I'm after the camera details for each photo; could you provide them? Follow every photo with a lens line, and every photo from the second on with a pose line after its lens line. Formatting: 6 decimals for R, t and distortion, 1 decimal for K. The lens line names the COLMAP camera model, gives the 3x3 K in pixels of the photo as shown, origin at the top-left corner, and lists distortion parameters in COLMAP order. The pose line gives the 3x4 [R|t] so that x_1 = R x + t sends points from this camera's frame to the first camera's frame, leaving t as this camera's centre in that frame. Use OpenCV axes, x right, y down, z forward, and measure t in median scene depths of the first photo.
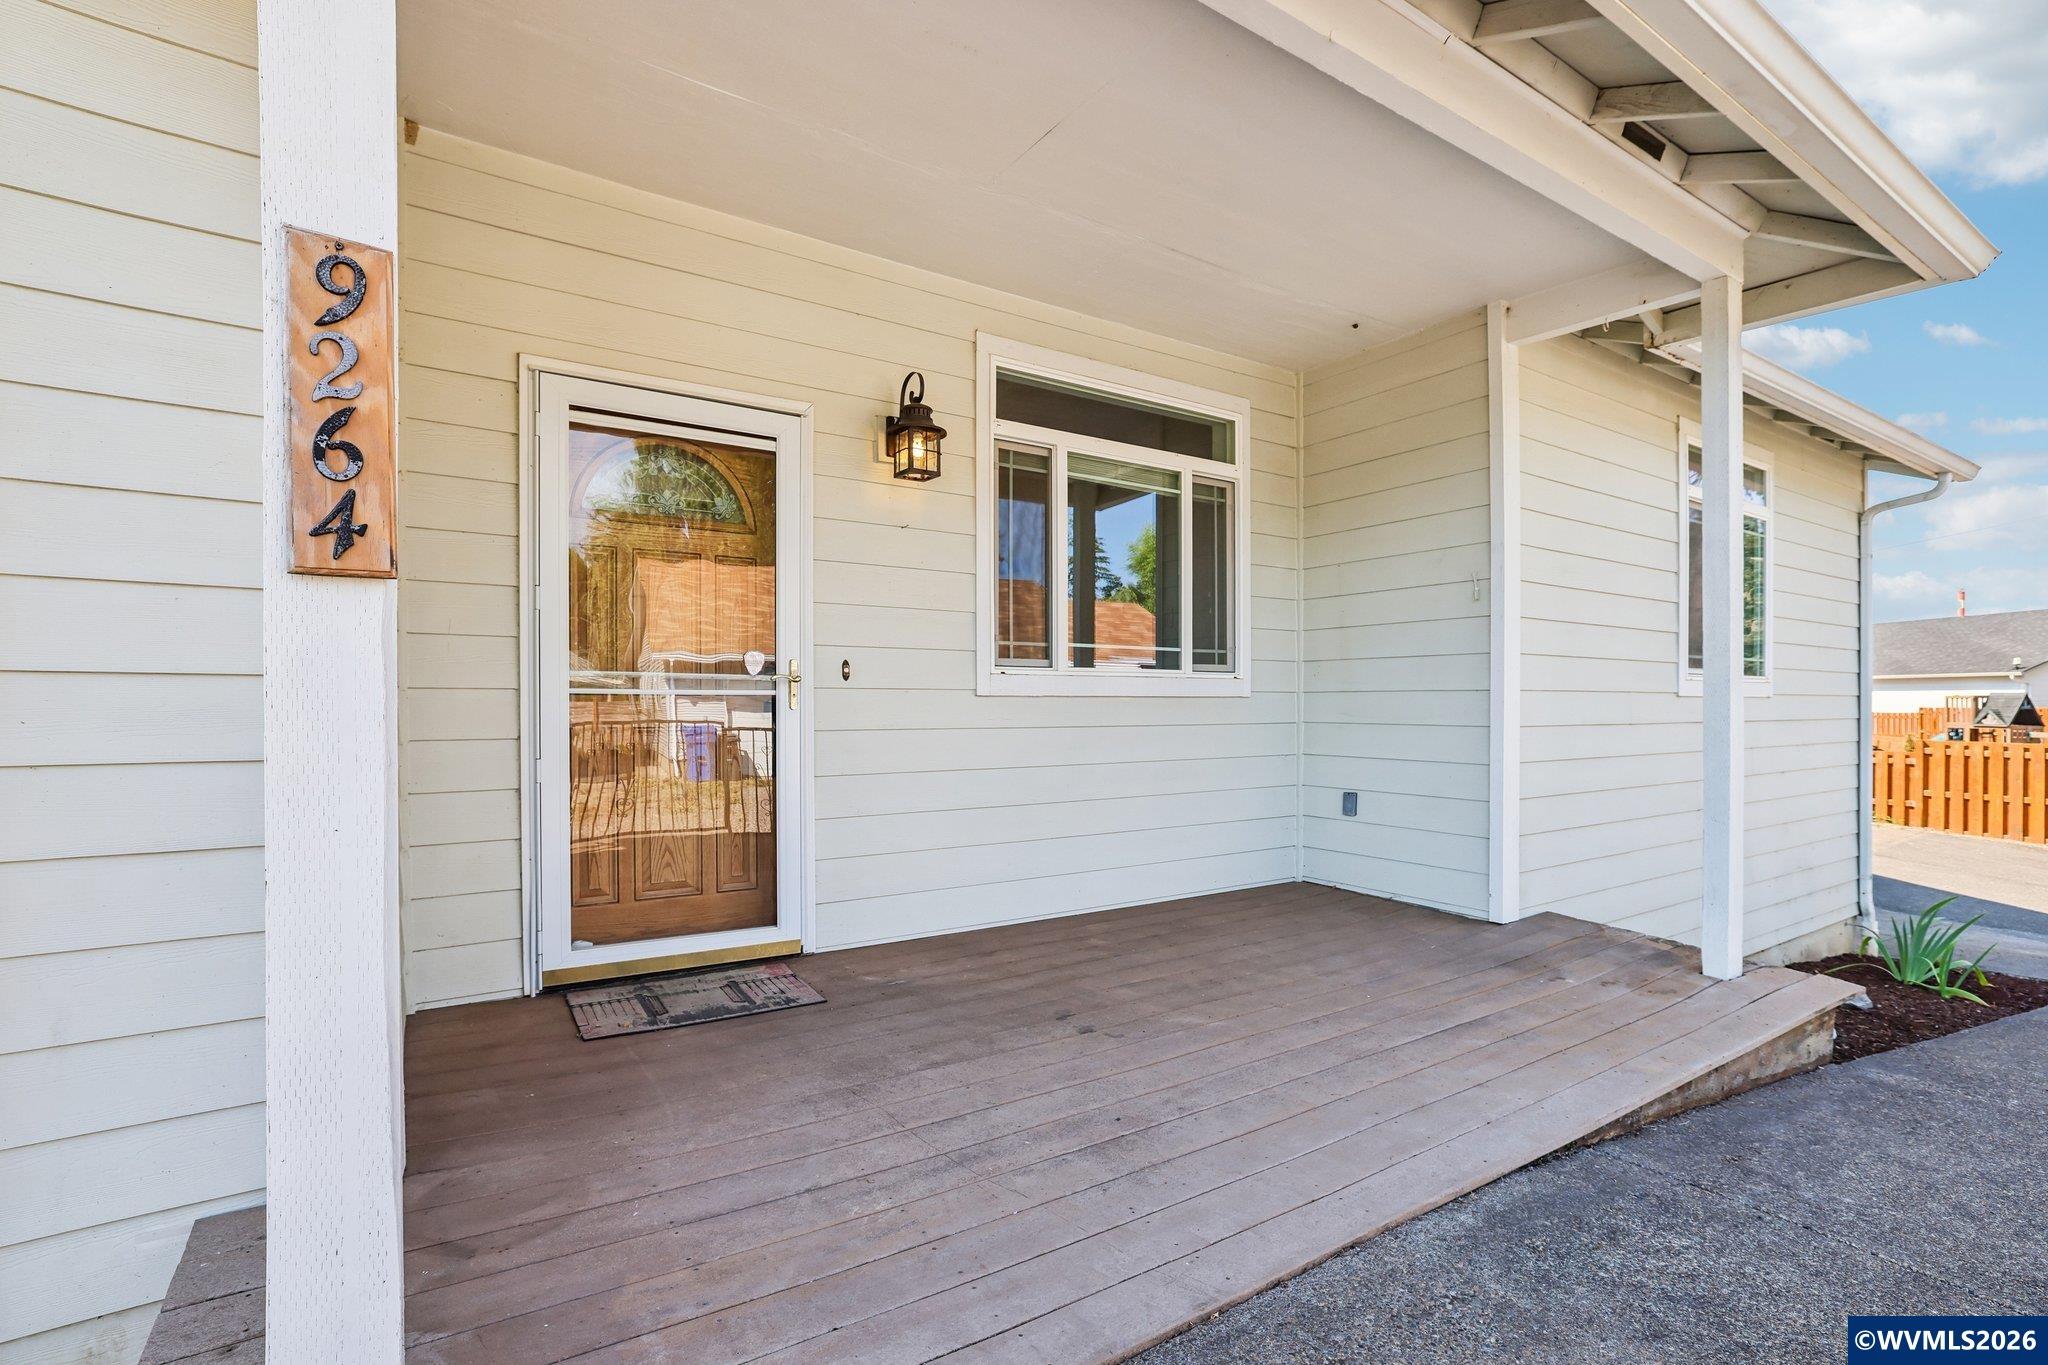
lens RADIAL K [[949.1, 0, 1024.3], [0, 949.1, 691.7], [0, 0, 1]] dist [0.003796, 0.000278]
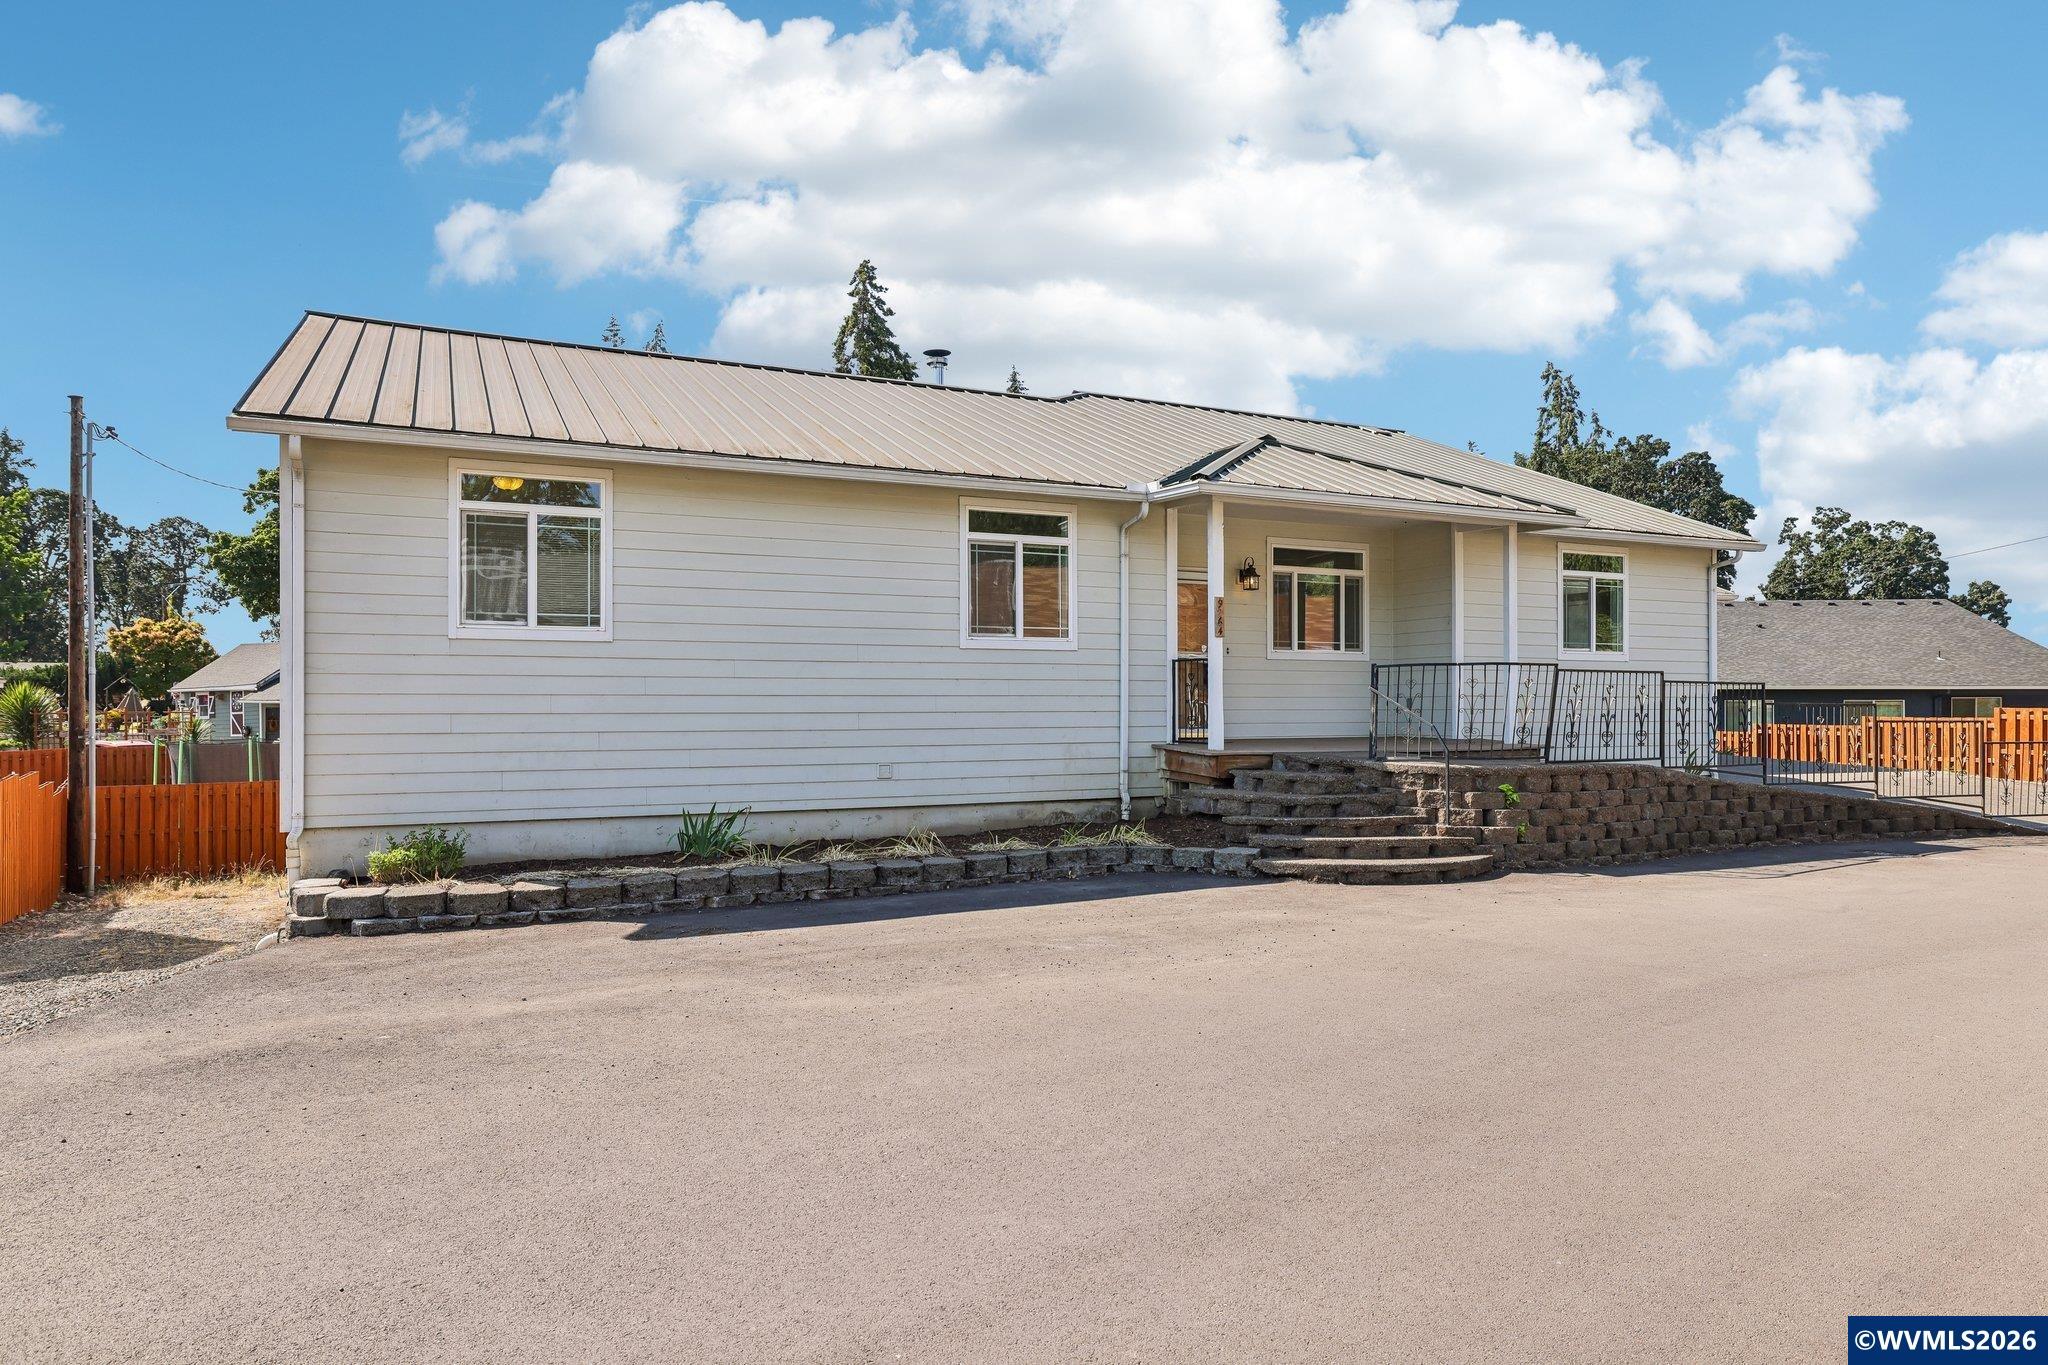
lens RADIAL K [[1254.0, 0, 1020.3], [0, 1254.0, 690.2], [0, 0, 1]] dist [0.003512, 0.002044]
pose [[0.991606, 0.002151, -0.129275, -0.283629], [-0.001840, 0.999995, 0.002524, 0.084533], [0.129279, -0.002265, 0.991606, -2.759018]]
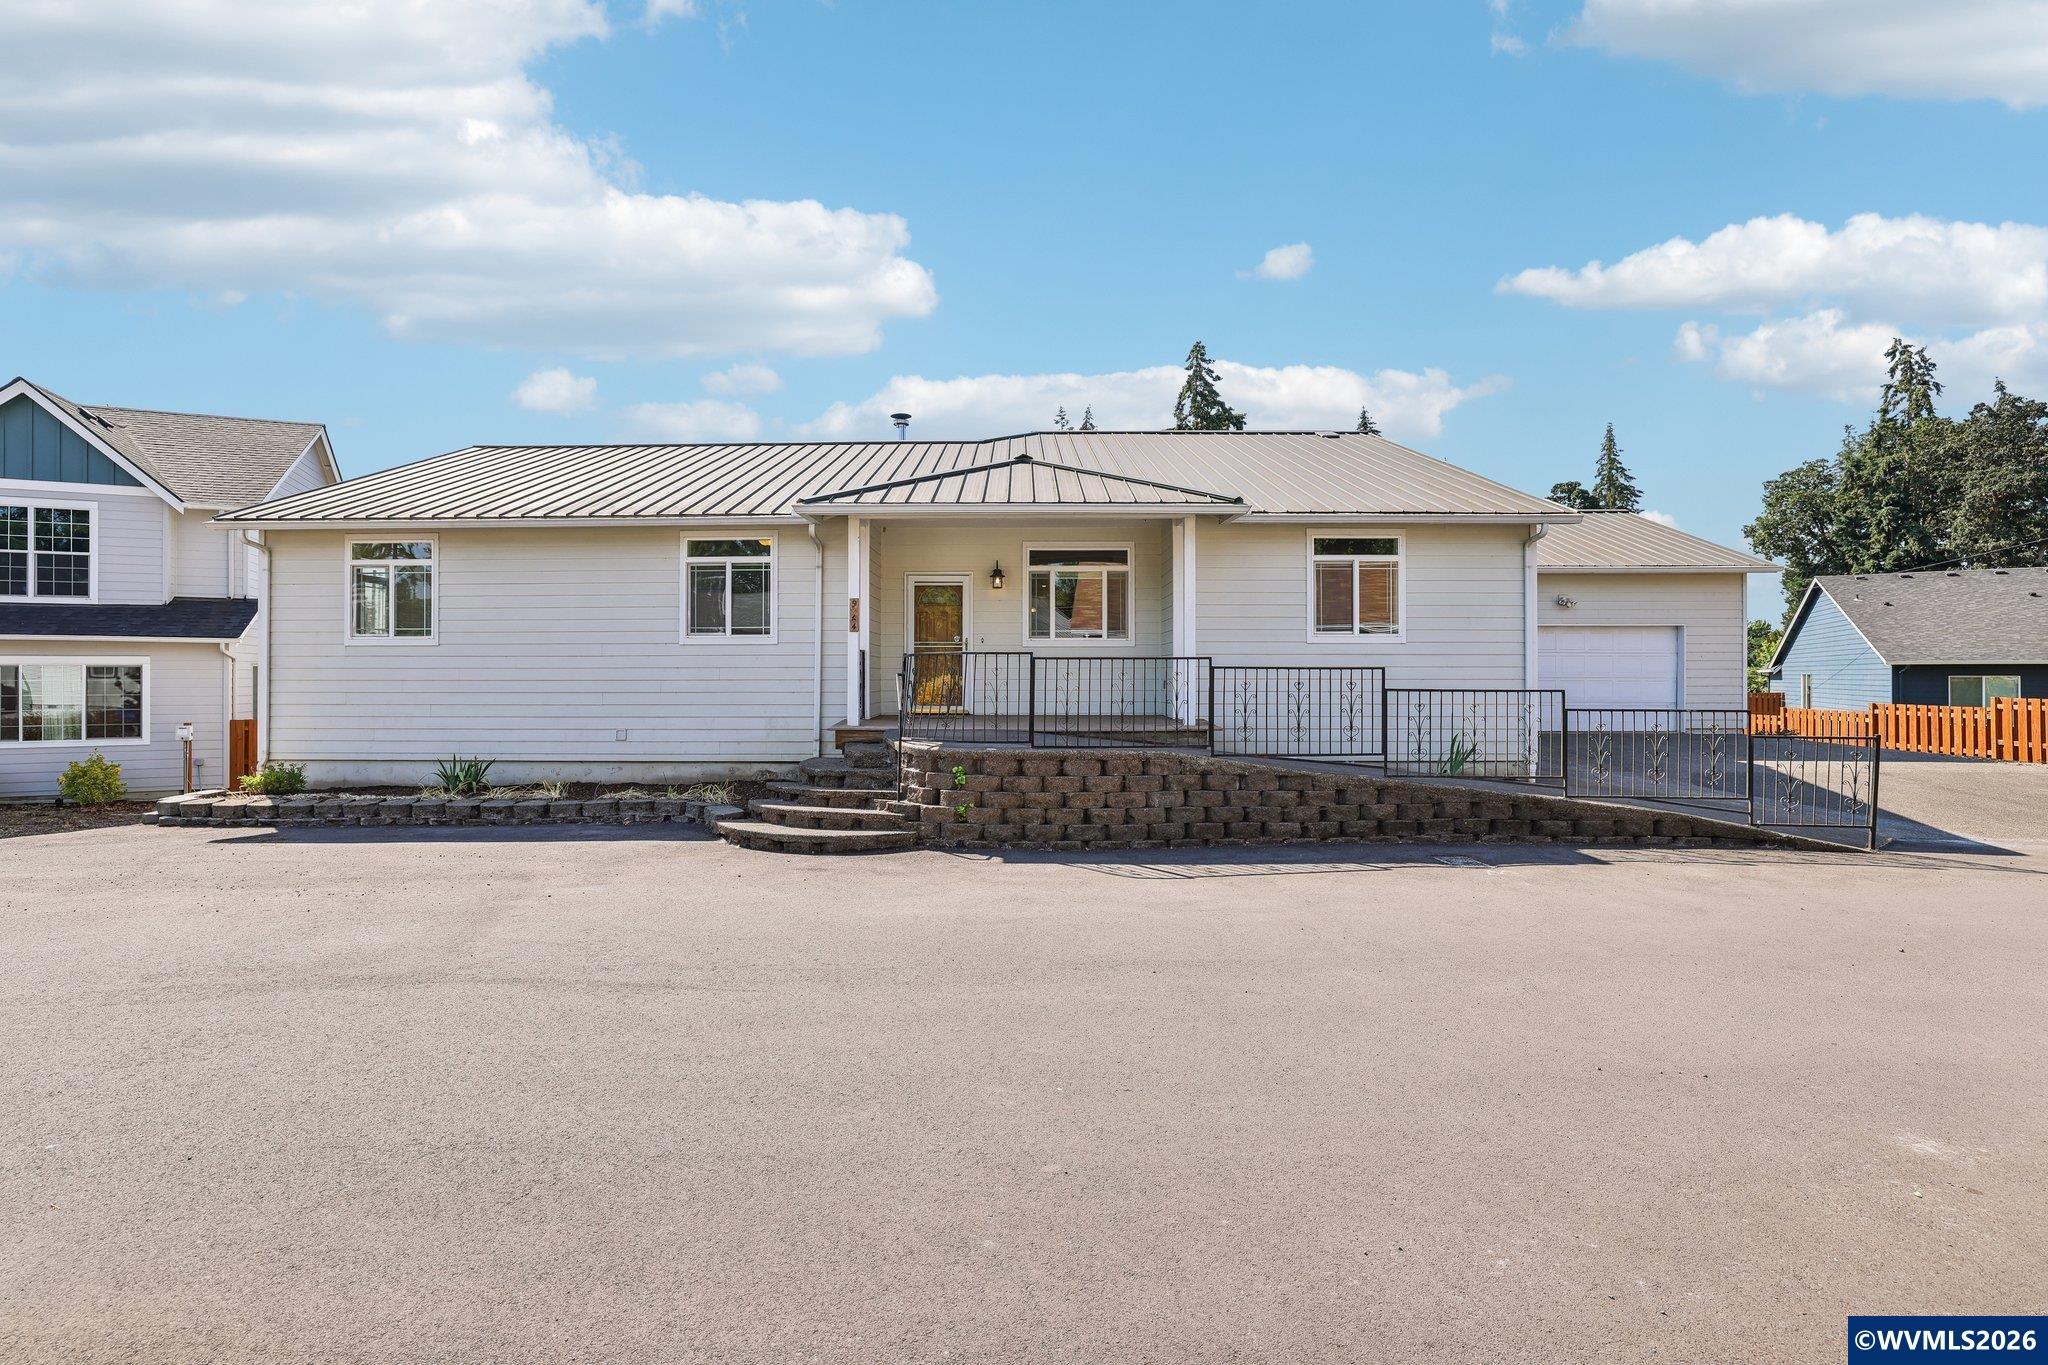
lens RADIAL K [[905.4, 0, 1026.2], [0, 905.4, 669.7], [0, 0, 1]] dist [-0.030628, 0.001535]
pose [[0.828943, 0.001286, -0.559332, 1.671749], [0.005143, 0.999938, 0.009920, 0.050233], [0.559310, -0.011100, 0.828884, -1.598035]]
